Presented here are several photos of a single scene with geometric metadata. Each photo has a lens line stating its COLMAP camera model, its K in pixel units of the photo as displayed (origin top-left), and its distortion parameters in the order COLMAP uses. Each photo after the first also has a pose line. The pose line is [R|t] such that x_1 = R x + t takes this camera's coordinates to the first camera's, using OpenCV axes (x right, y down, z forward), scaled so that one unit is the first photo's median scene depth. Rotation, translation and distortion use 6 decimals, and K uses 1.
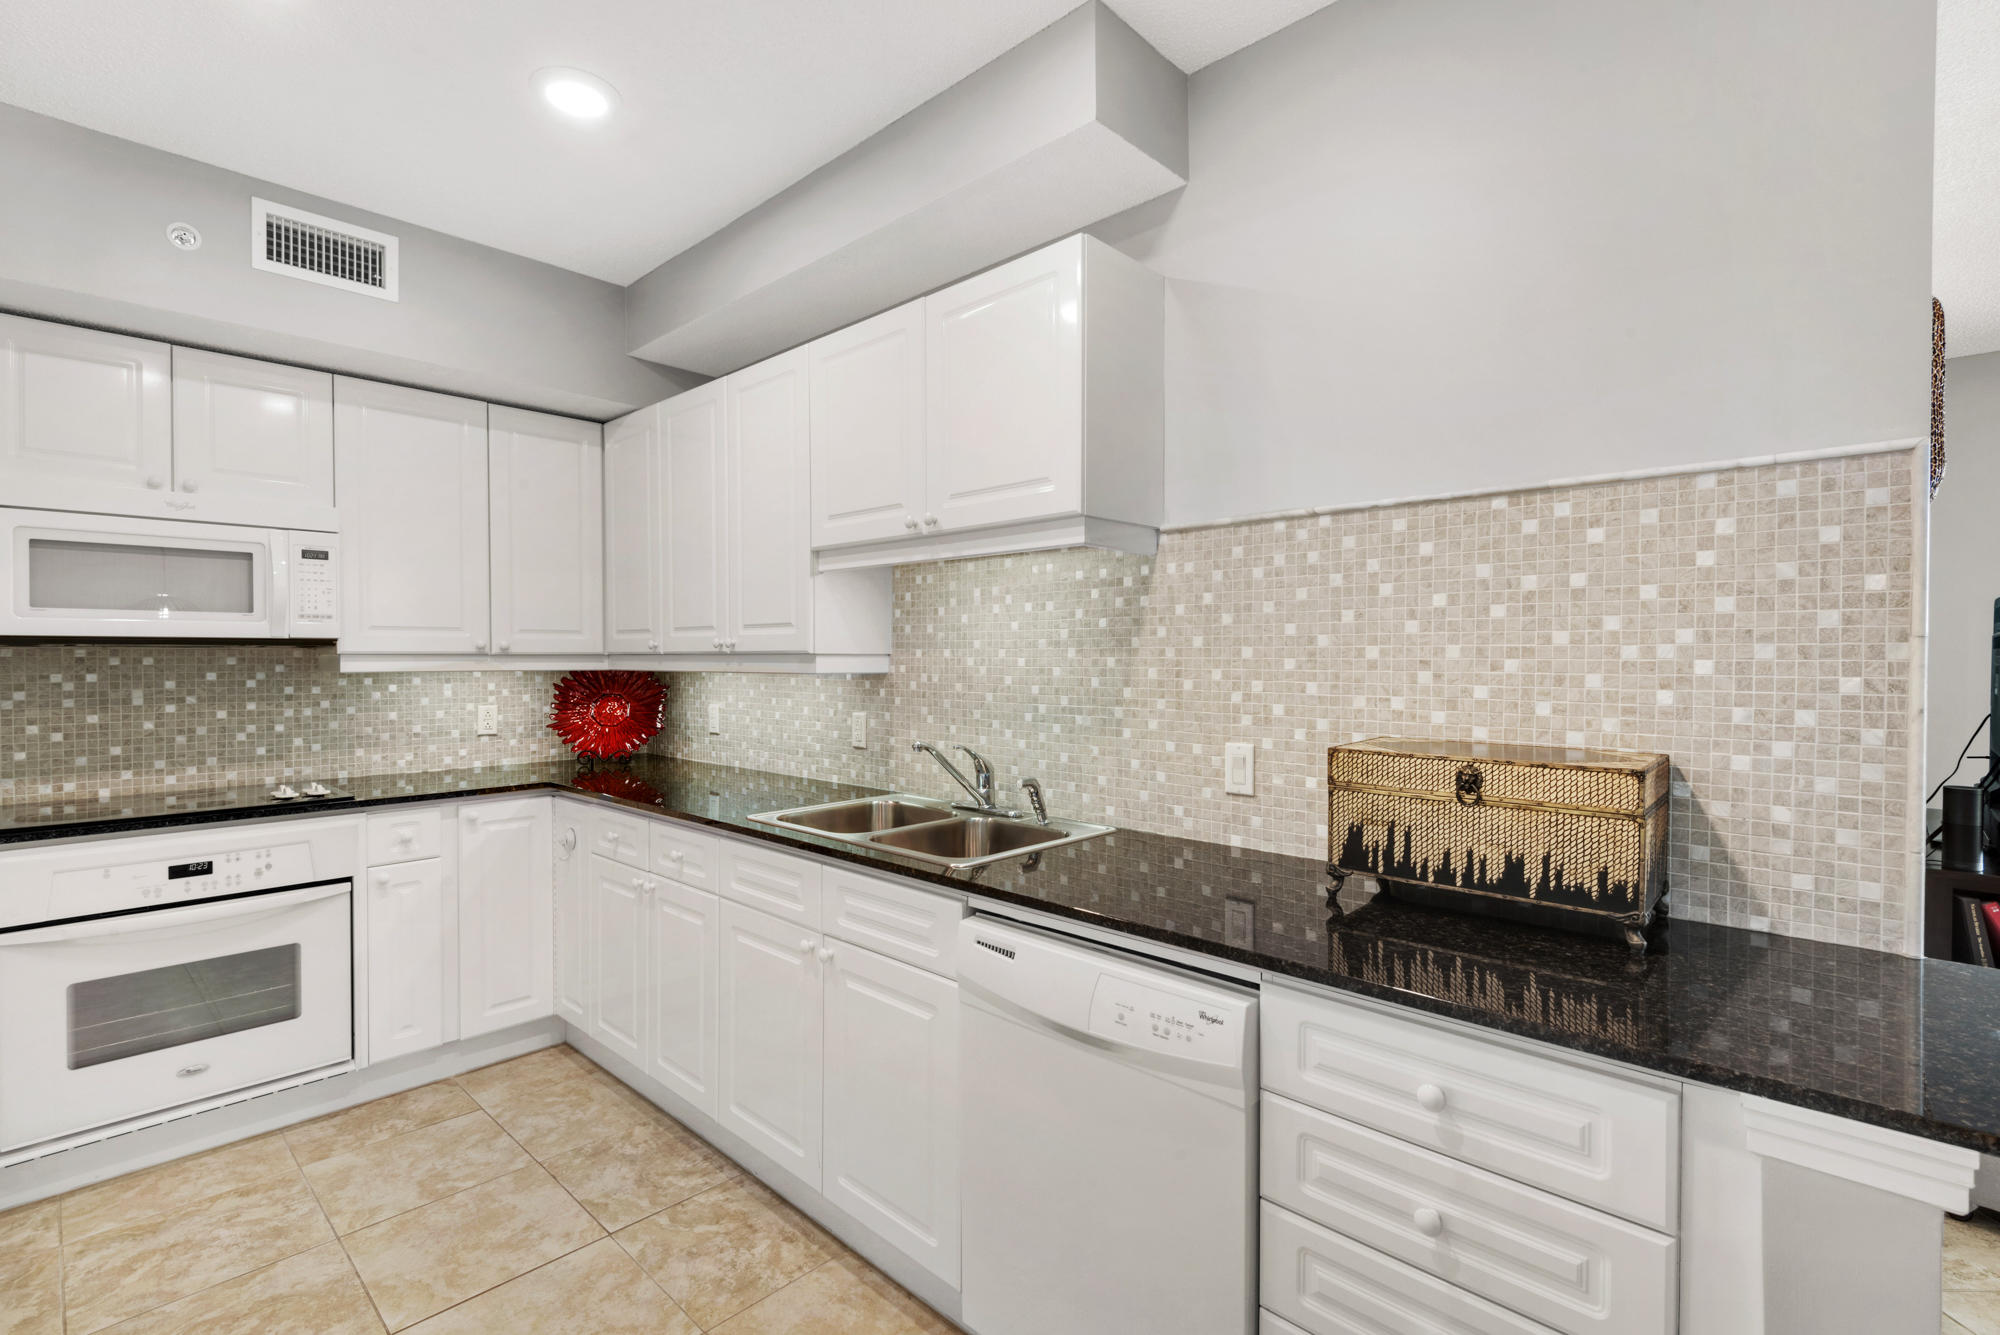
lens RADIAL K [[917.4, 0, 993.4], [0, 917.4, 657.5], [0, 0, 1]] dist [0.039687, -0.023041]
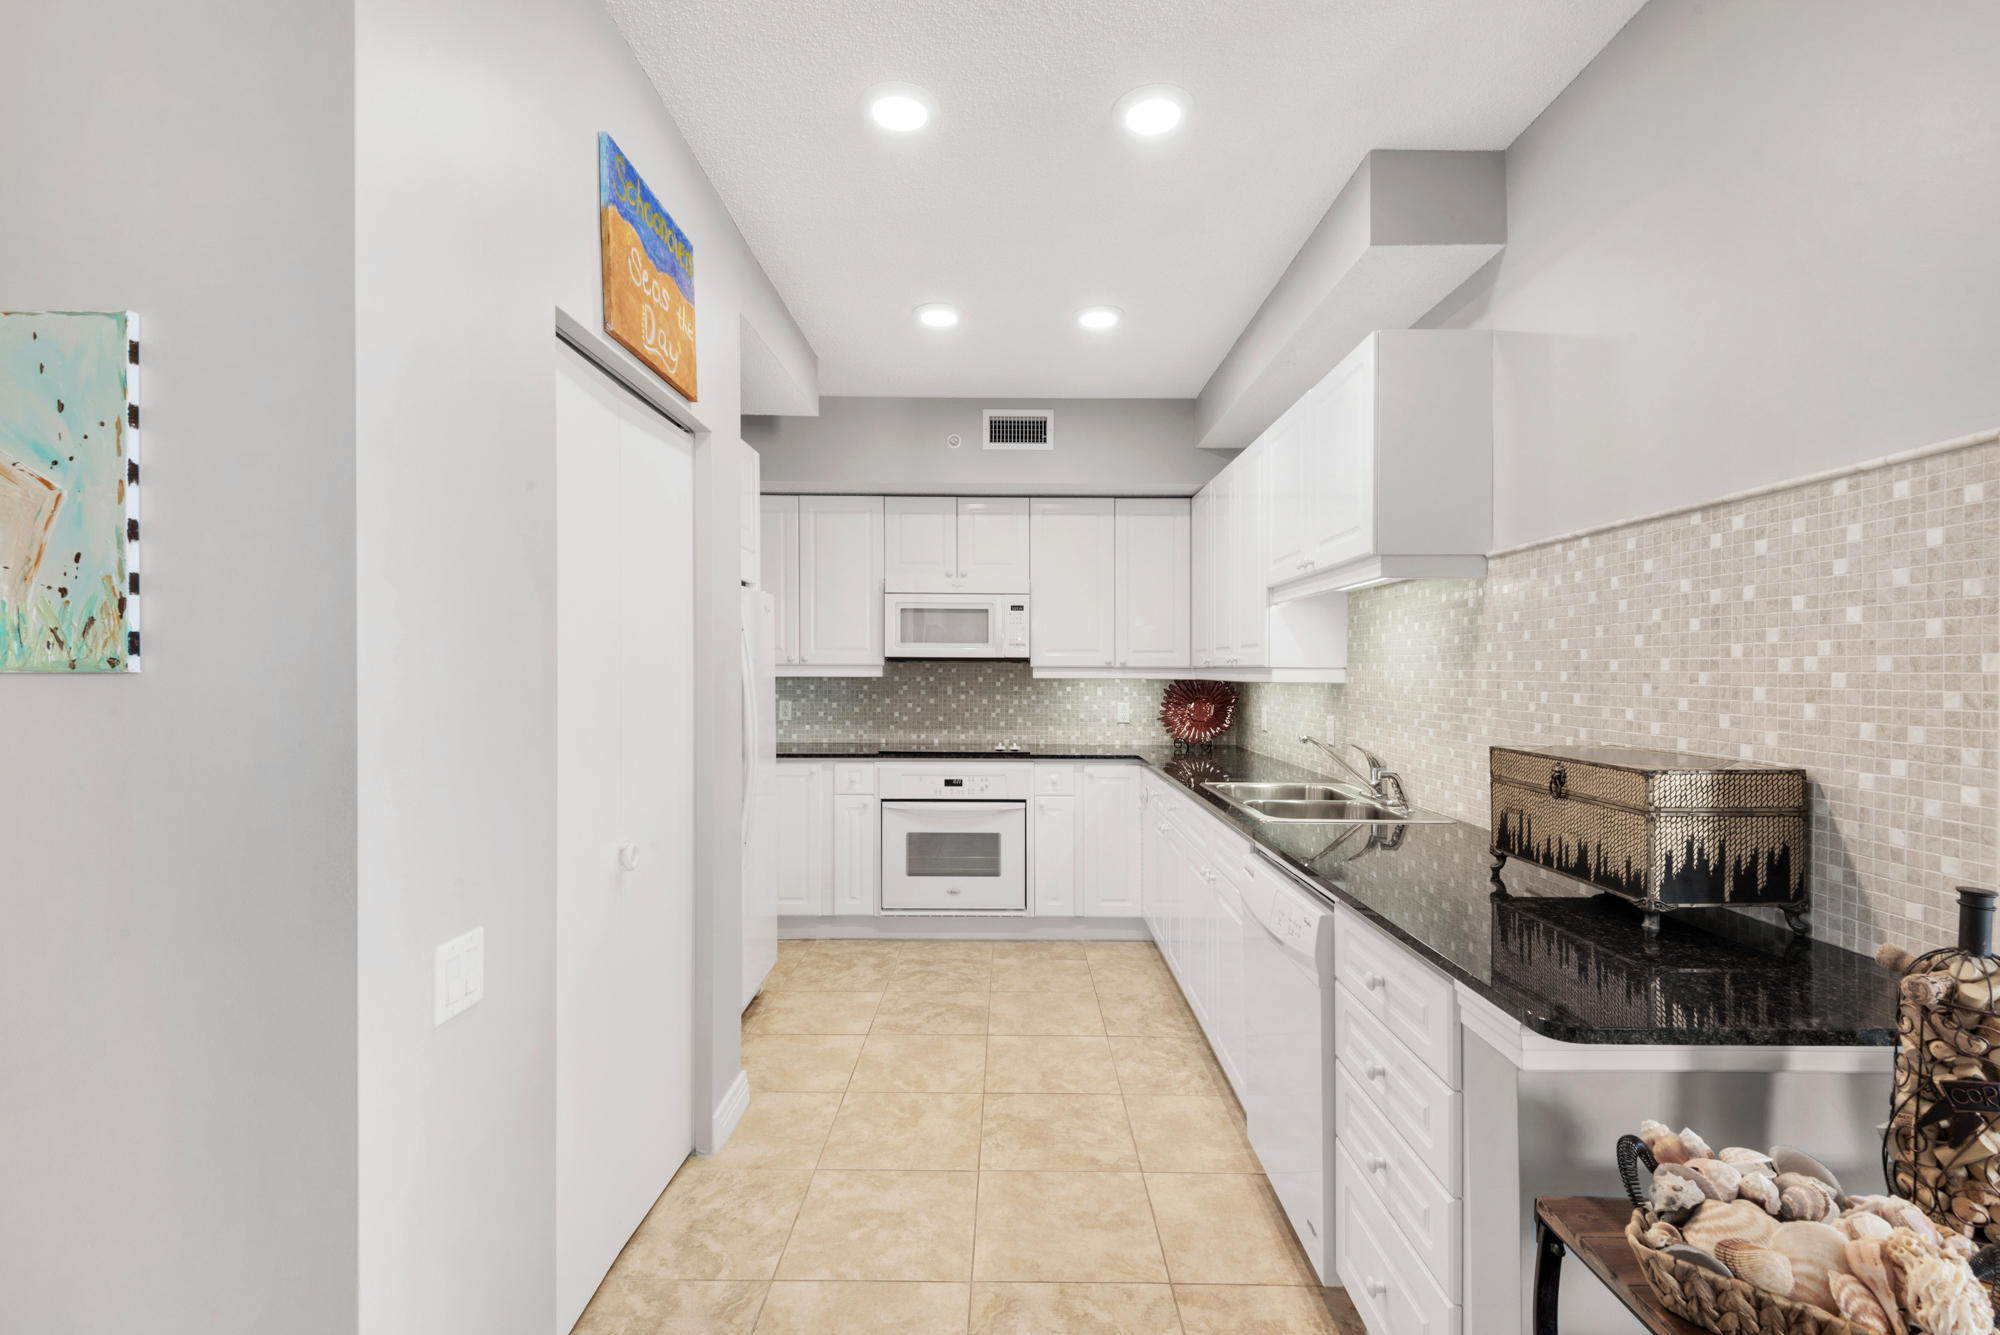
lens RADIAL K [[895.3, 0, 989.2], [0, 895.3, 652.7], [0, 0, 1]] dist [-0.002243, -0.000591]
pose [[0.678016, -0.009554, -0.734985, 0.442990], [-0.007561, 0.999772, -0.019970, 0.003792], [0.735008, 0.019097, 0.677789, -0.141048]]
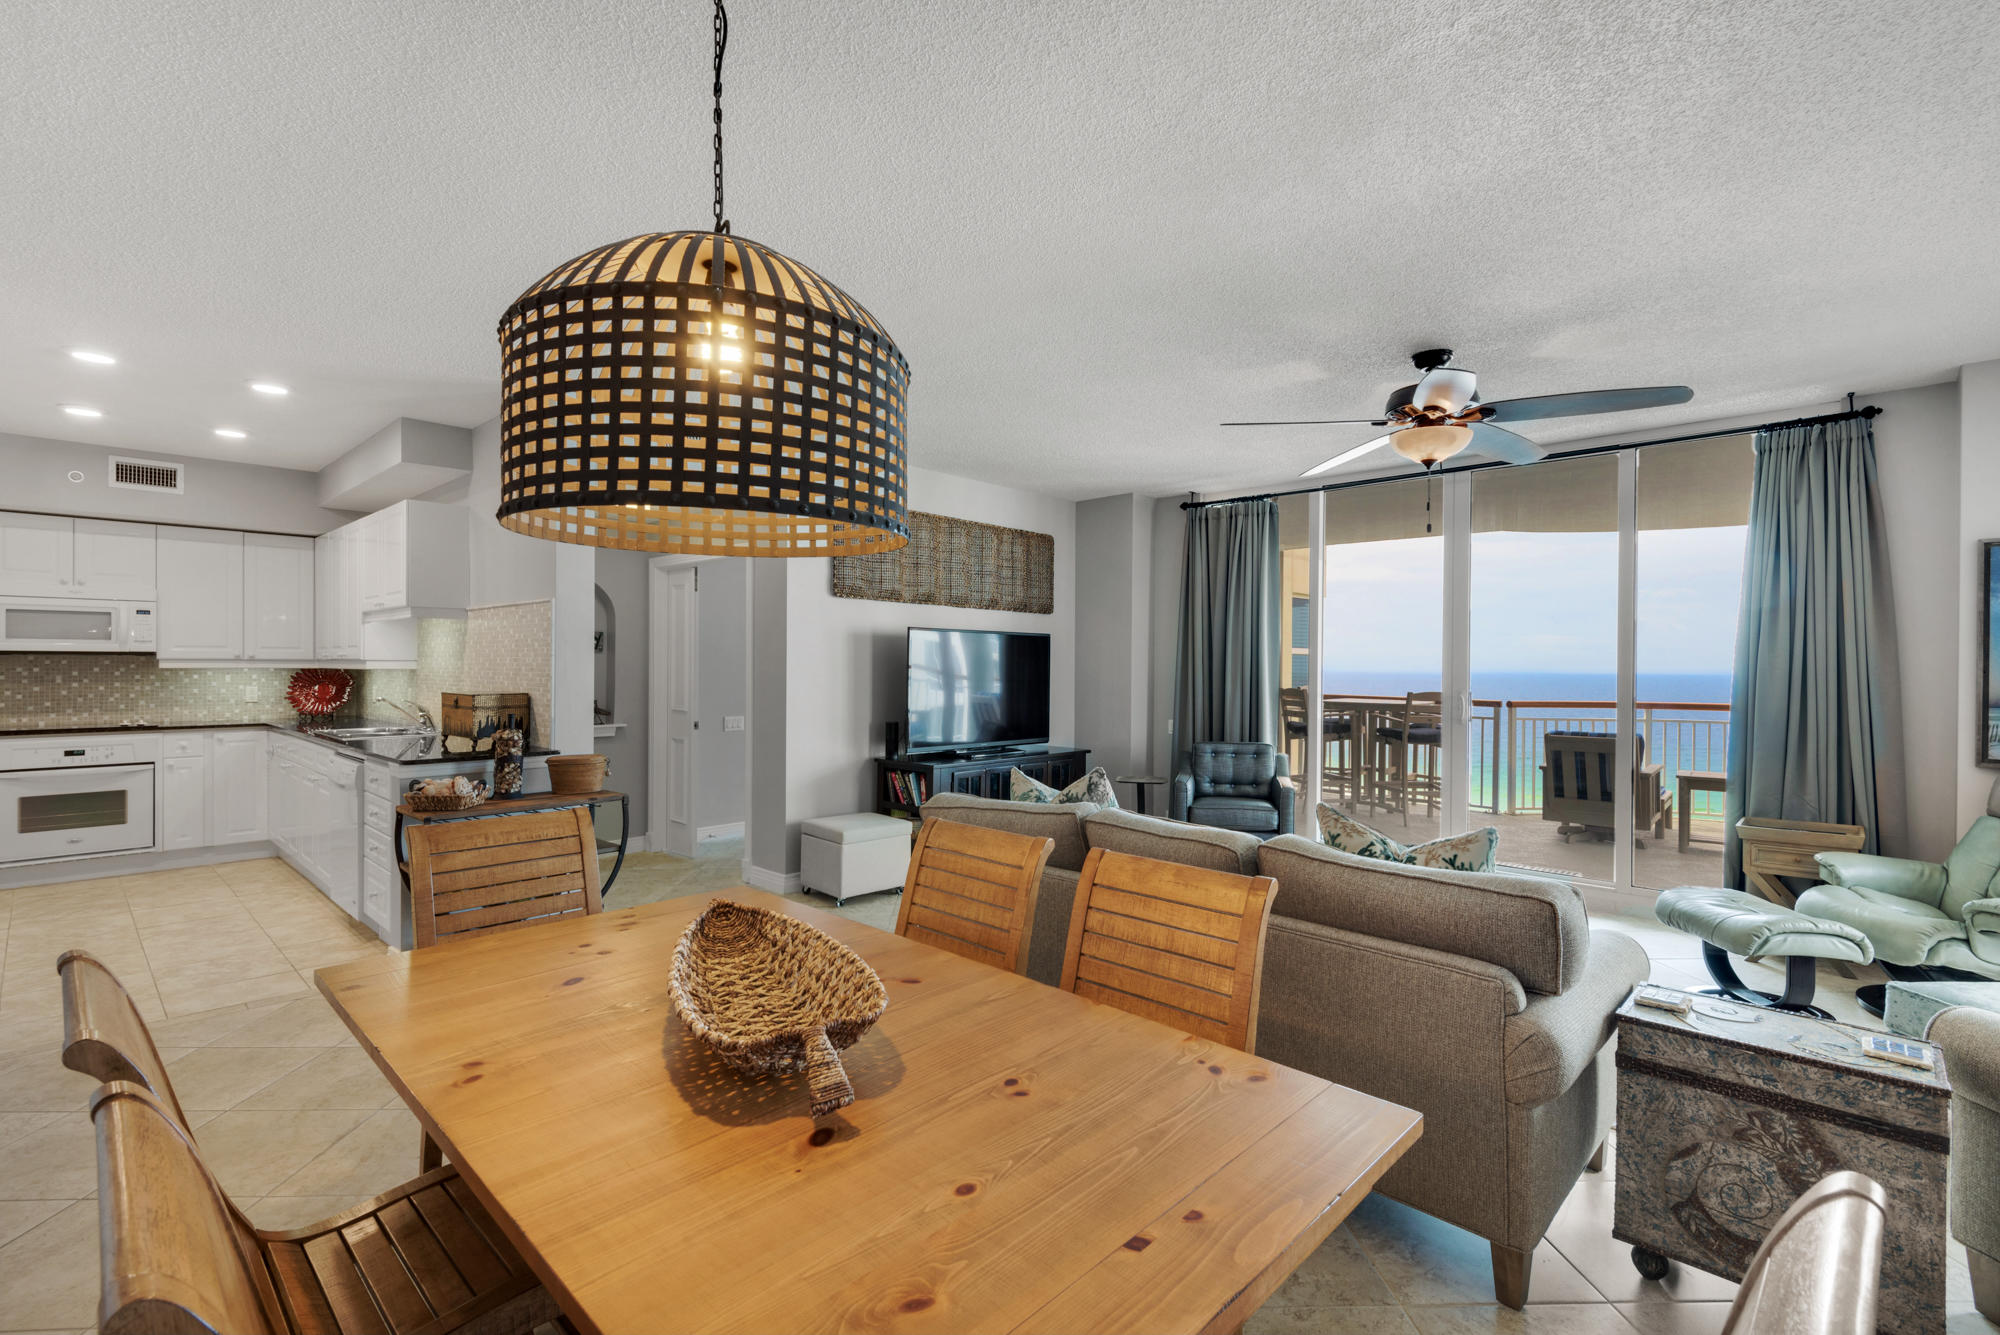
lens RADIAL K [[900.0, 0, 995.4], [0, 900.0, 665.1], [0, 0, 1]] dist [0.033725, -0.018212]
pose [[0.999976, 0.005322, 0.004496, 1.230473], [-0.005317, 0.999985, -0.001281, 0.002794], [-0.004502, 0.001257, 0.999989, -1.110942]]
